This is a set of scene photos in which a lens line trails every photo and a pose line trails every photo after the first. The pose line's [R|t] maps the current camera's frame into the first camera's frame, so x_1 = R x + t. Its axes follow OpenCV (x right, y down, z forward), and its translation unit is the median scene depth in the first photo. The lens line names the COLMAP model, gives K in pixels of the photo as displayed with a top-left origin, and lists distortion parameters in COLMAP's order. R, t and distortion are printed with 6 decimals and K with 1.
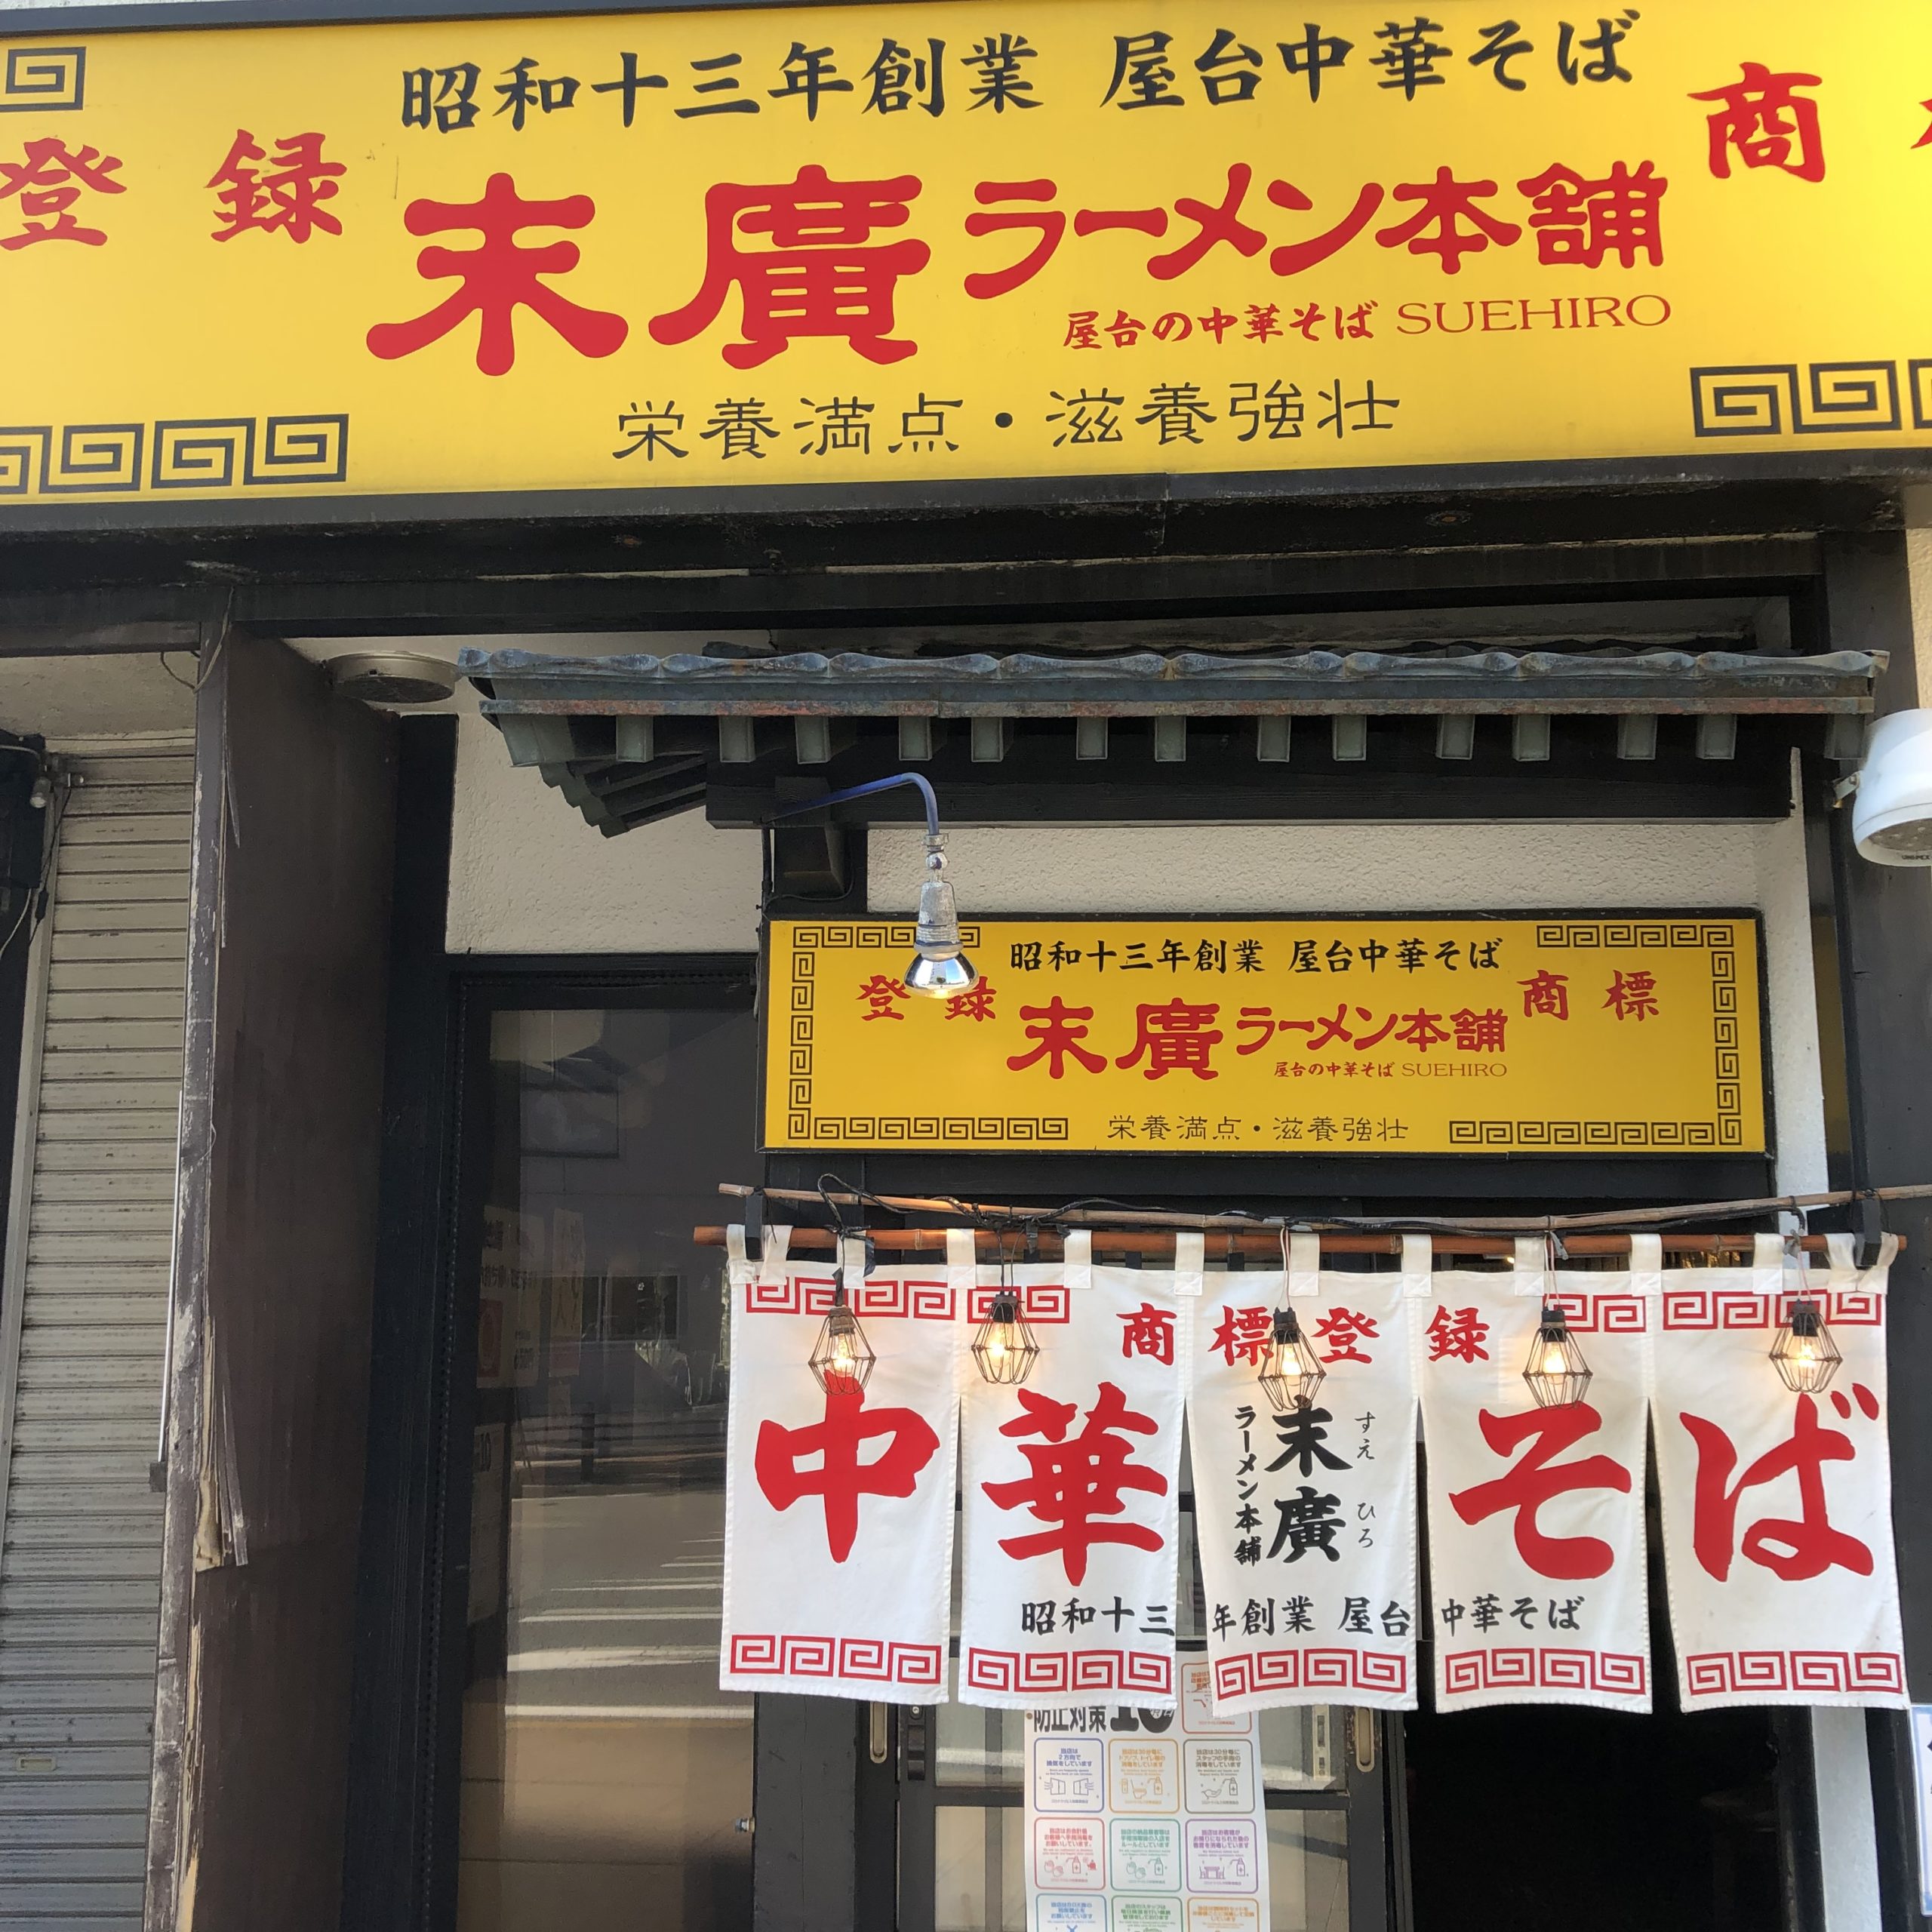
lens RADIAL K [[2063.8, 0, 978.5], [0, 2063.8, 980.5], [0, 0, 1]] dist [-0.013496, 0.000000]
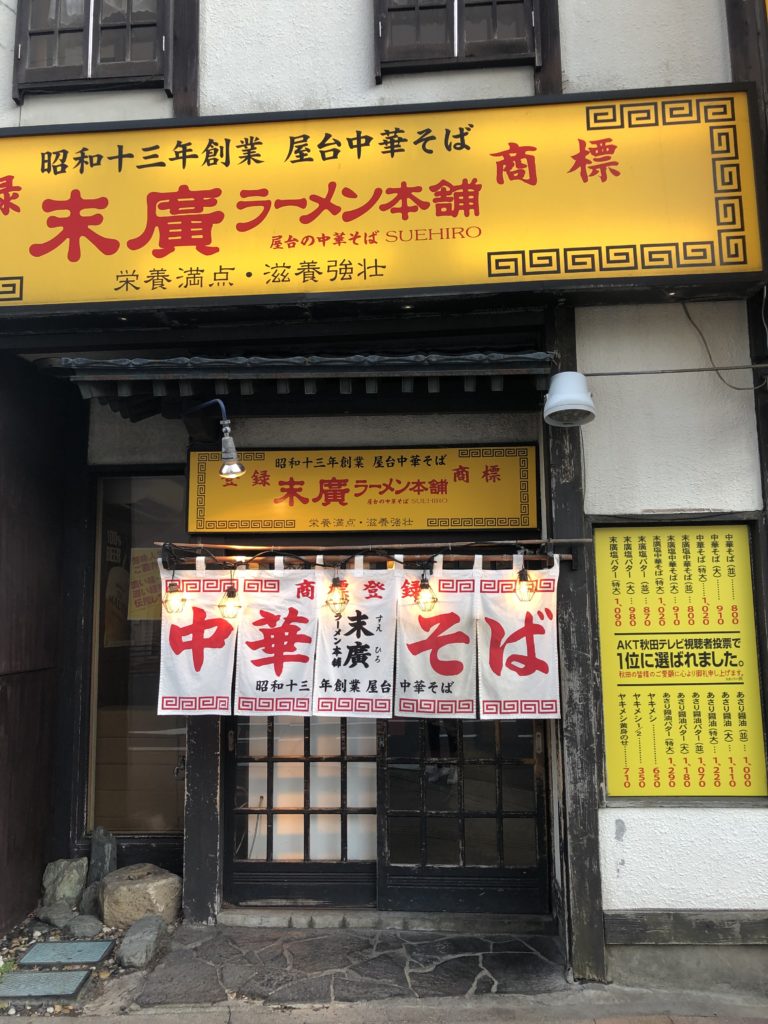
lens RADIAL K [[768.5, 0, 388.5], [0, 768.5, 517.1], [0, 0, 1]] dist [-0.027368, 0.027558]
pose [[0.999905, -0.012260, -0.006274, 0.206855], [0.012565, 0.998611, 0.051167, 0.012079], [0.005638, -0.051241, 0.998670, -0.077908]]
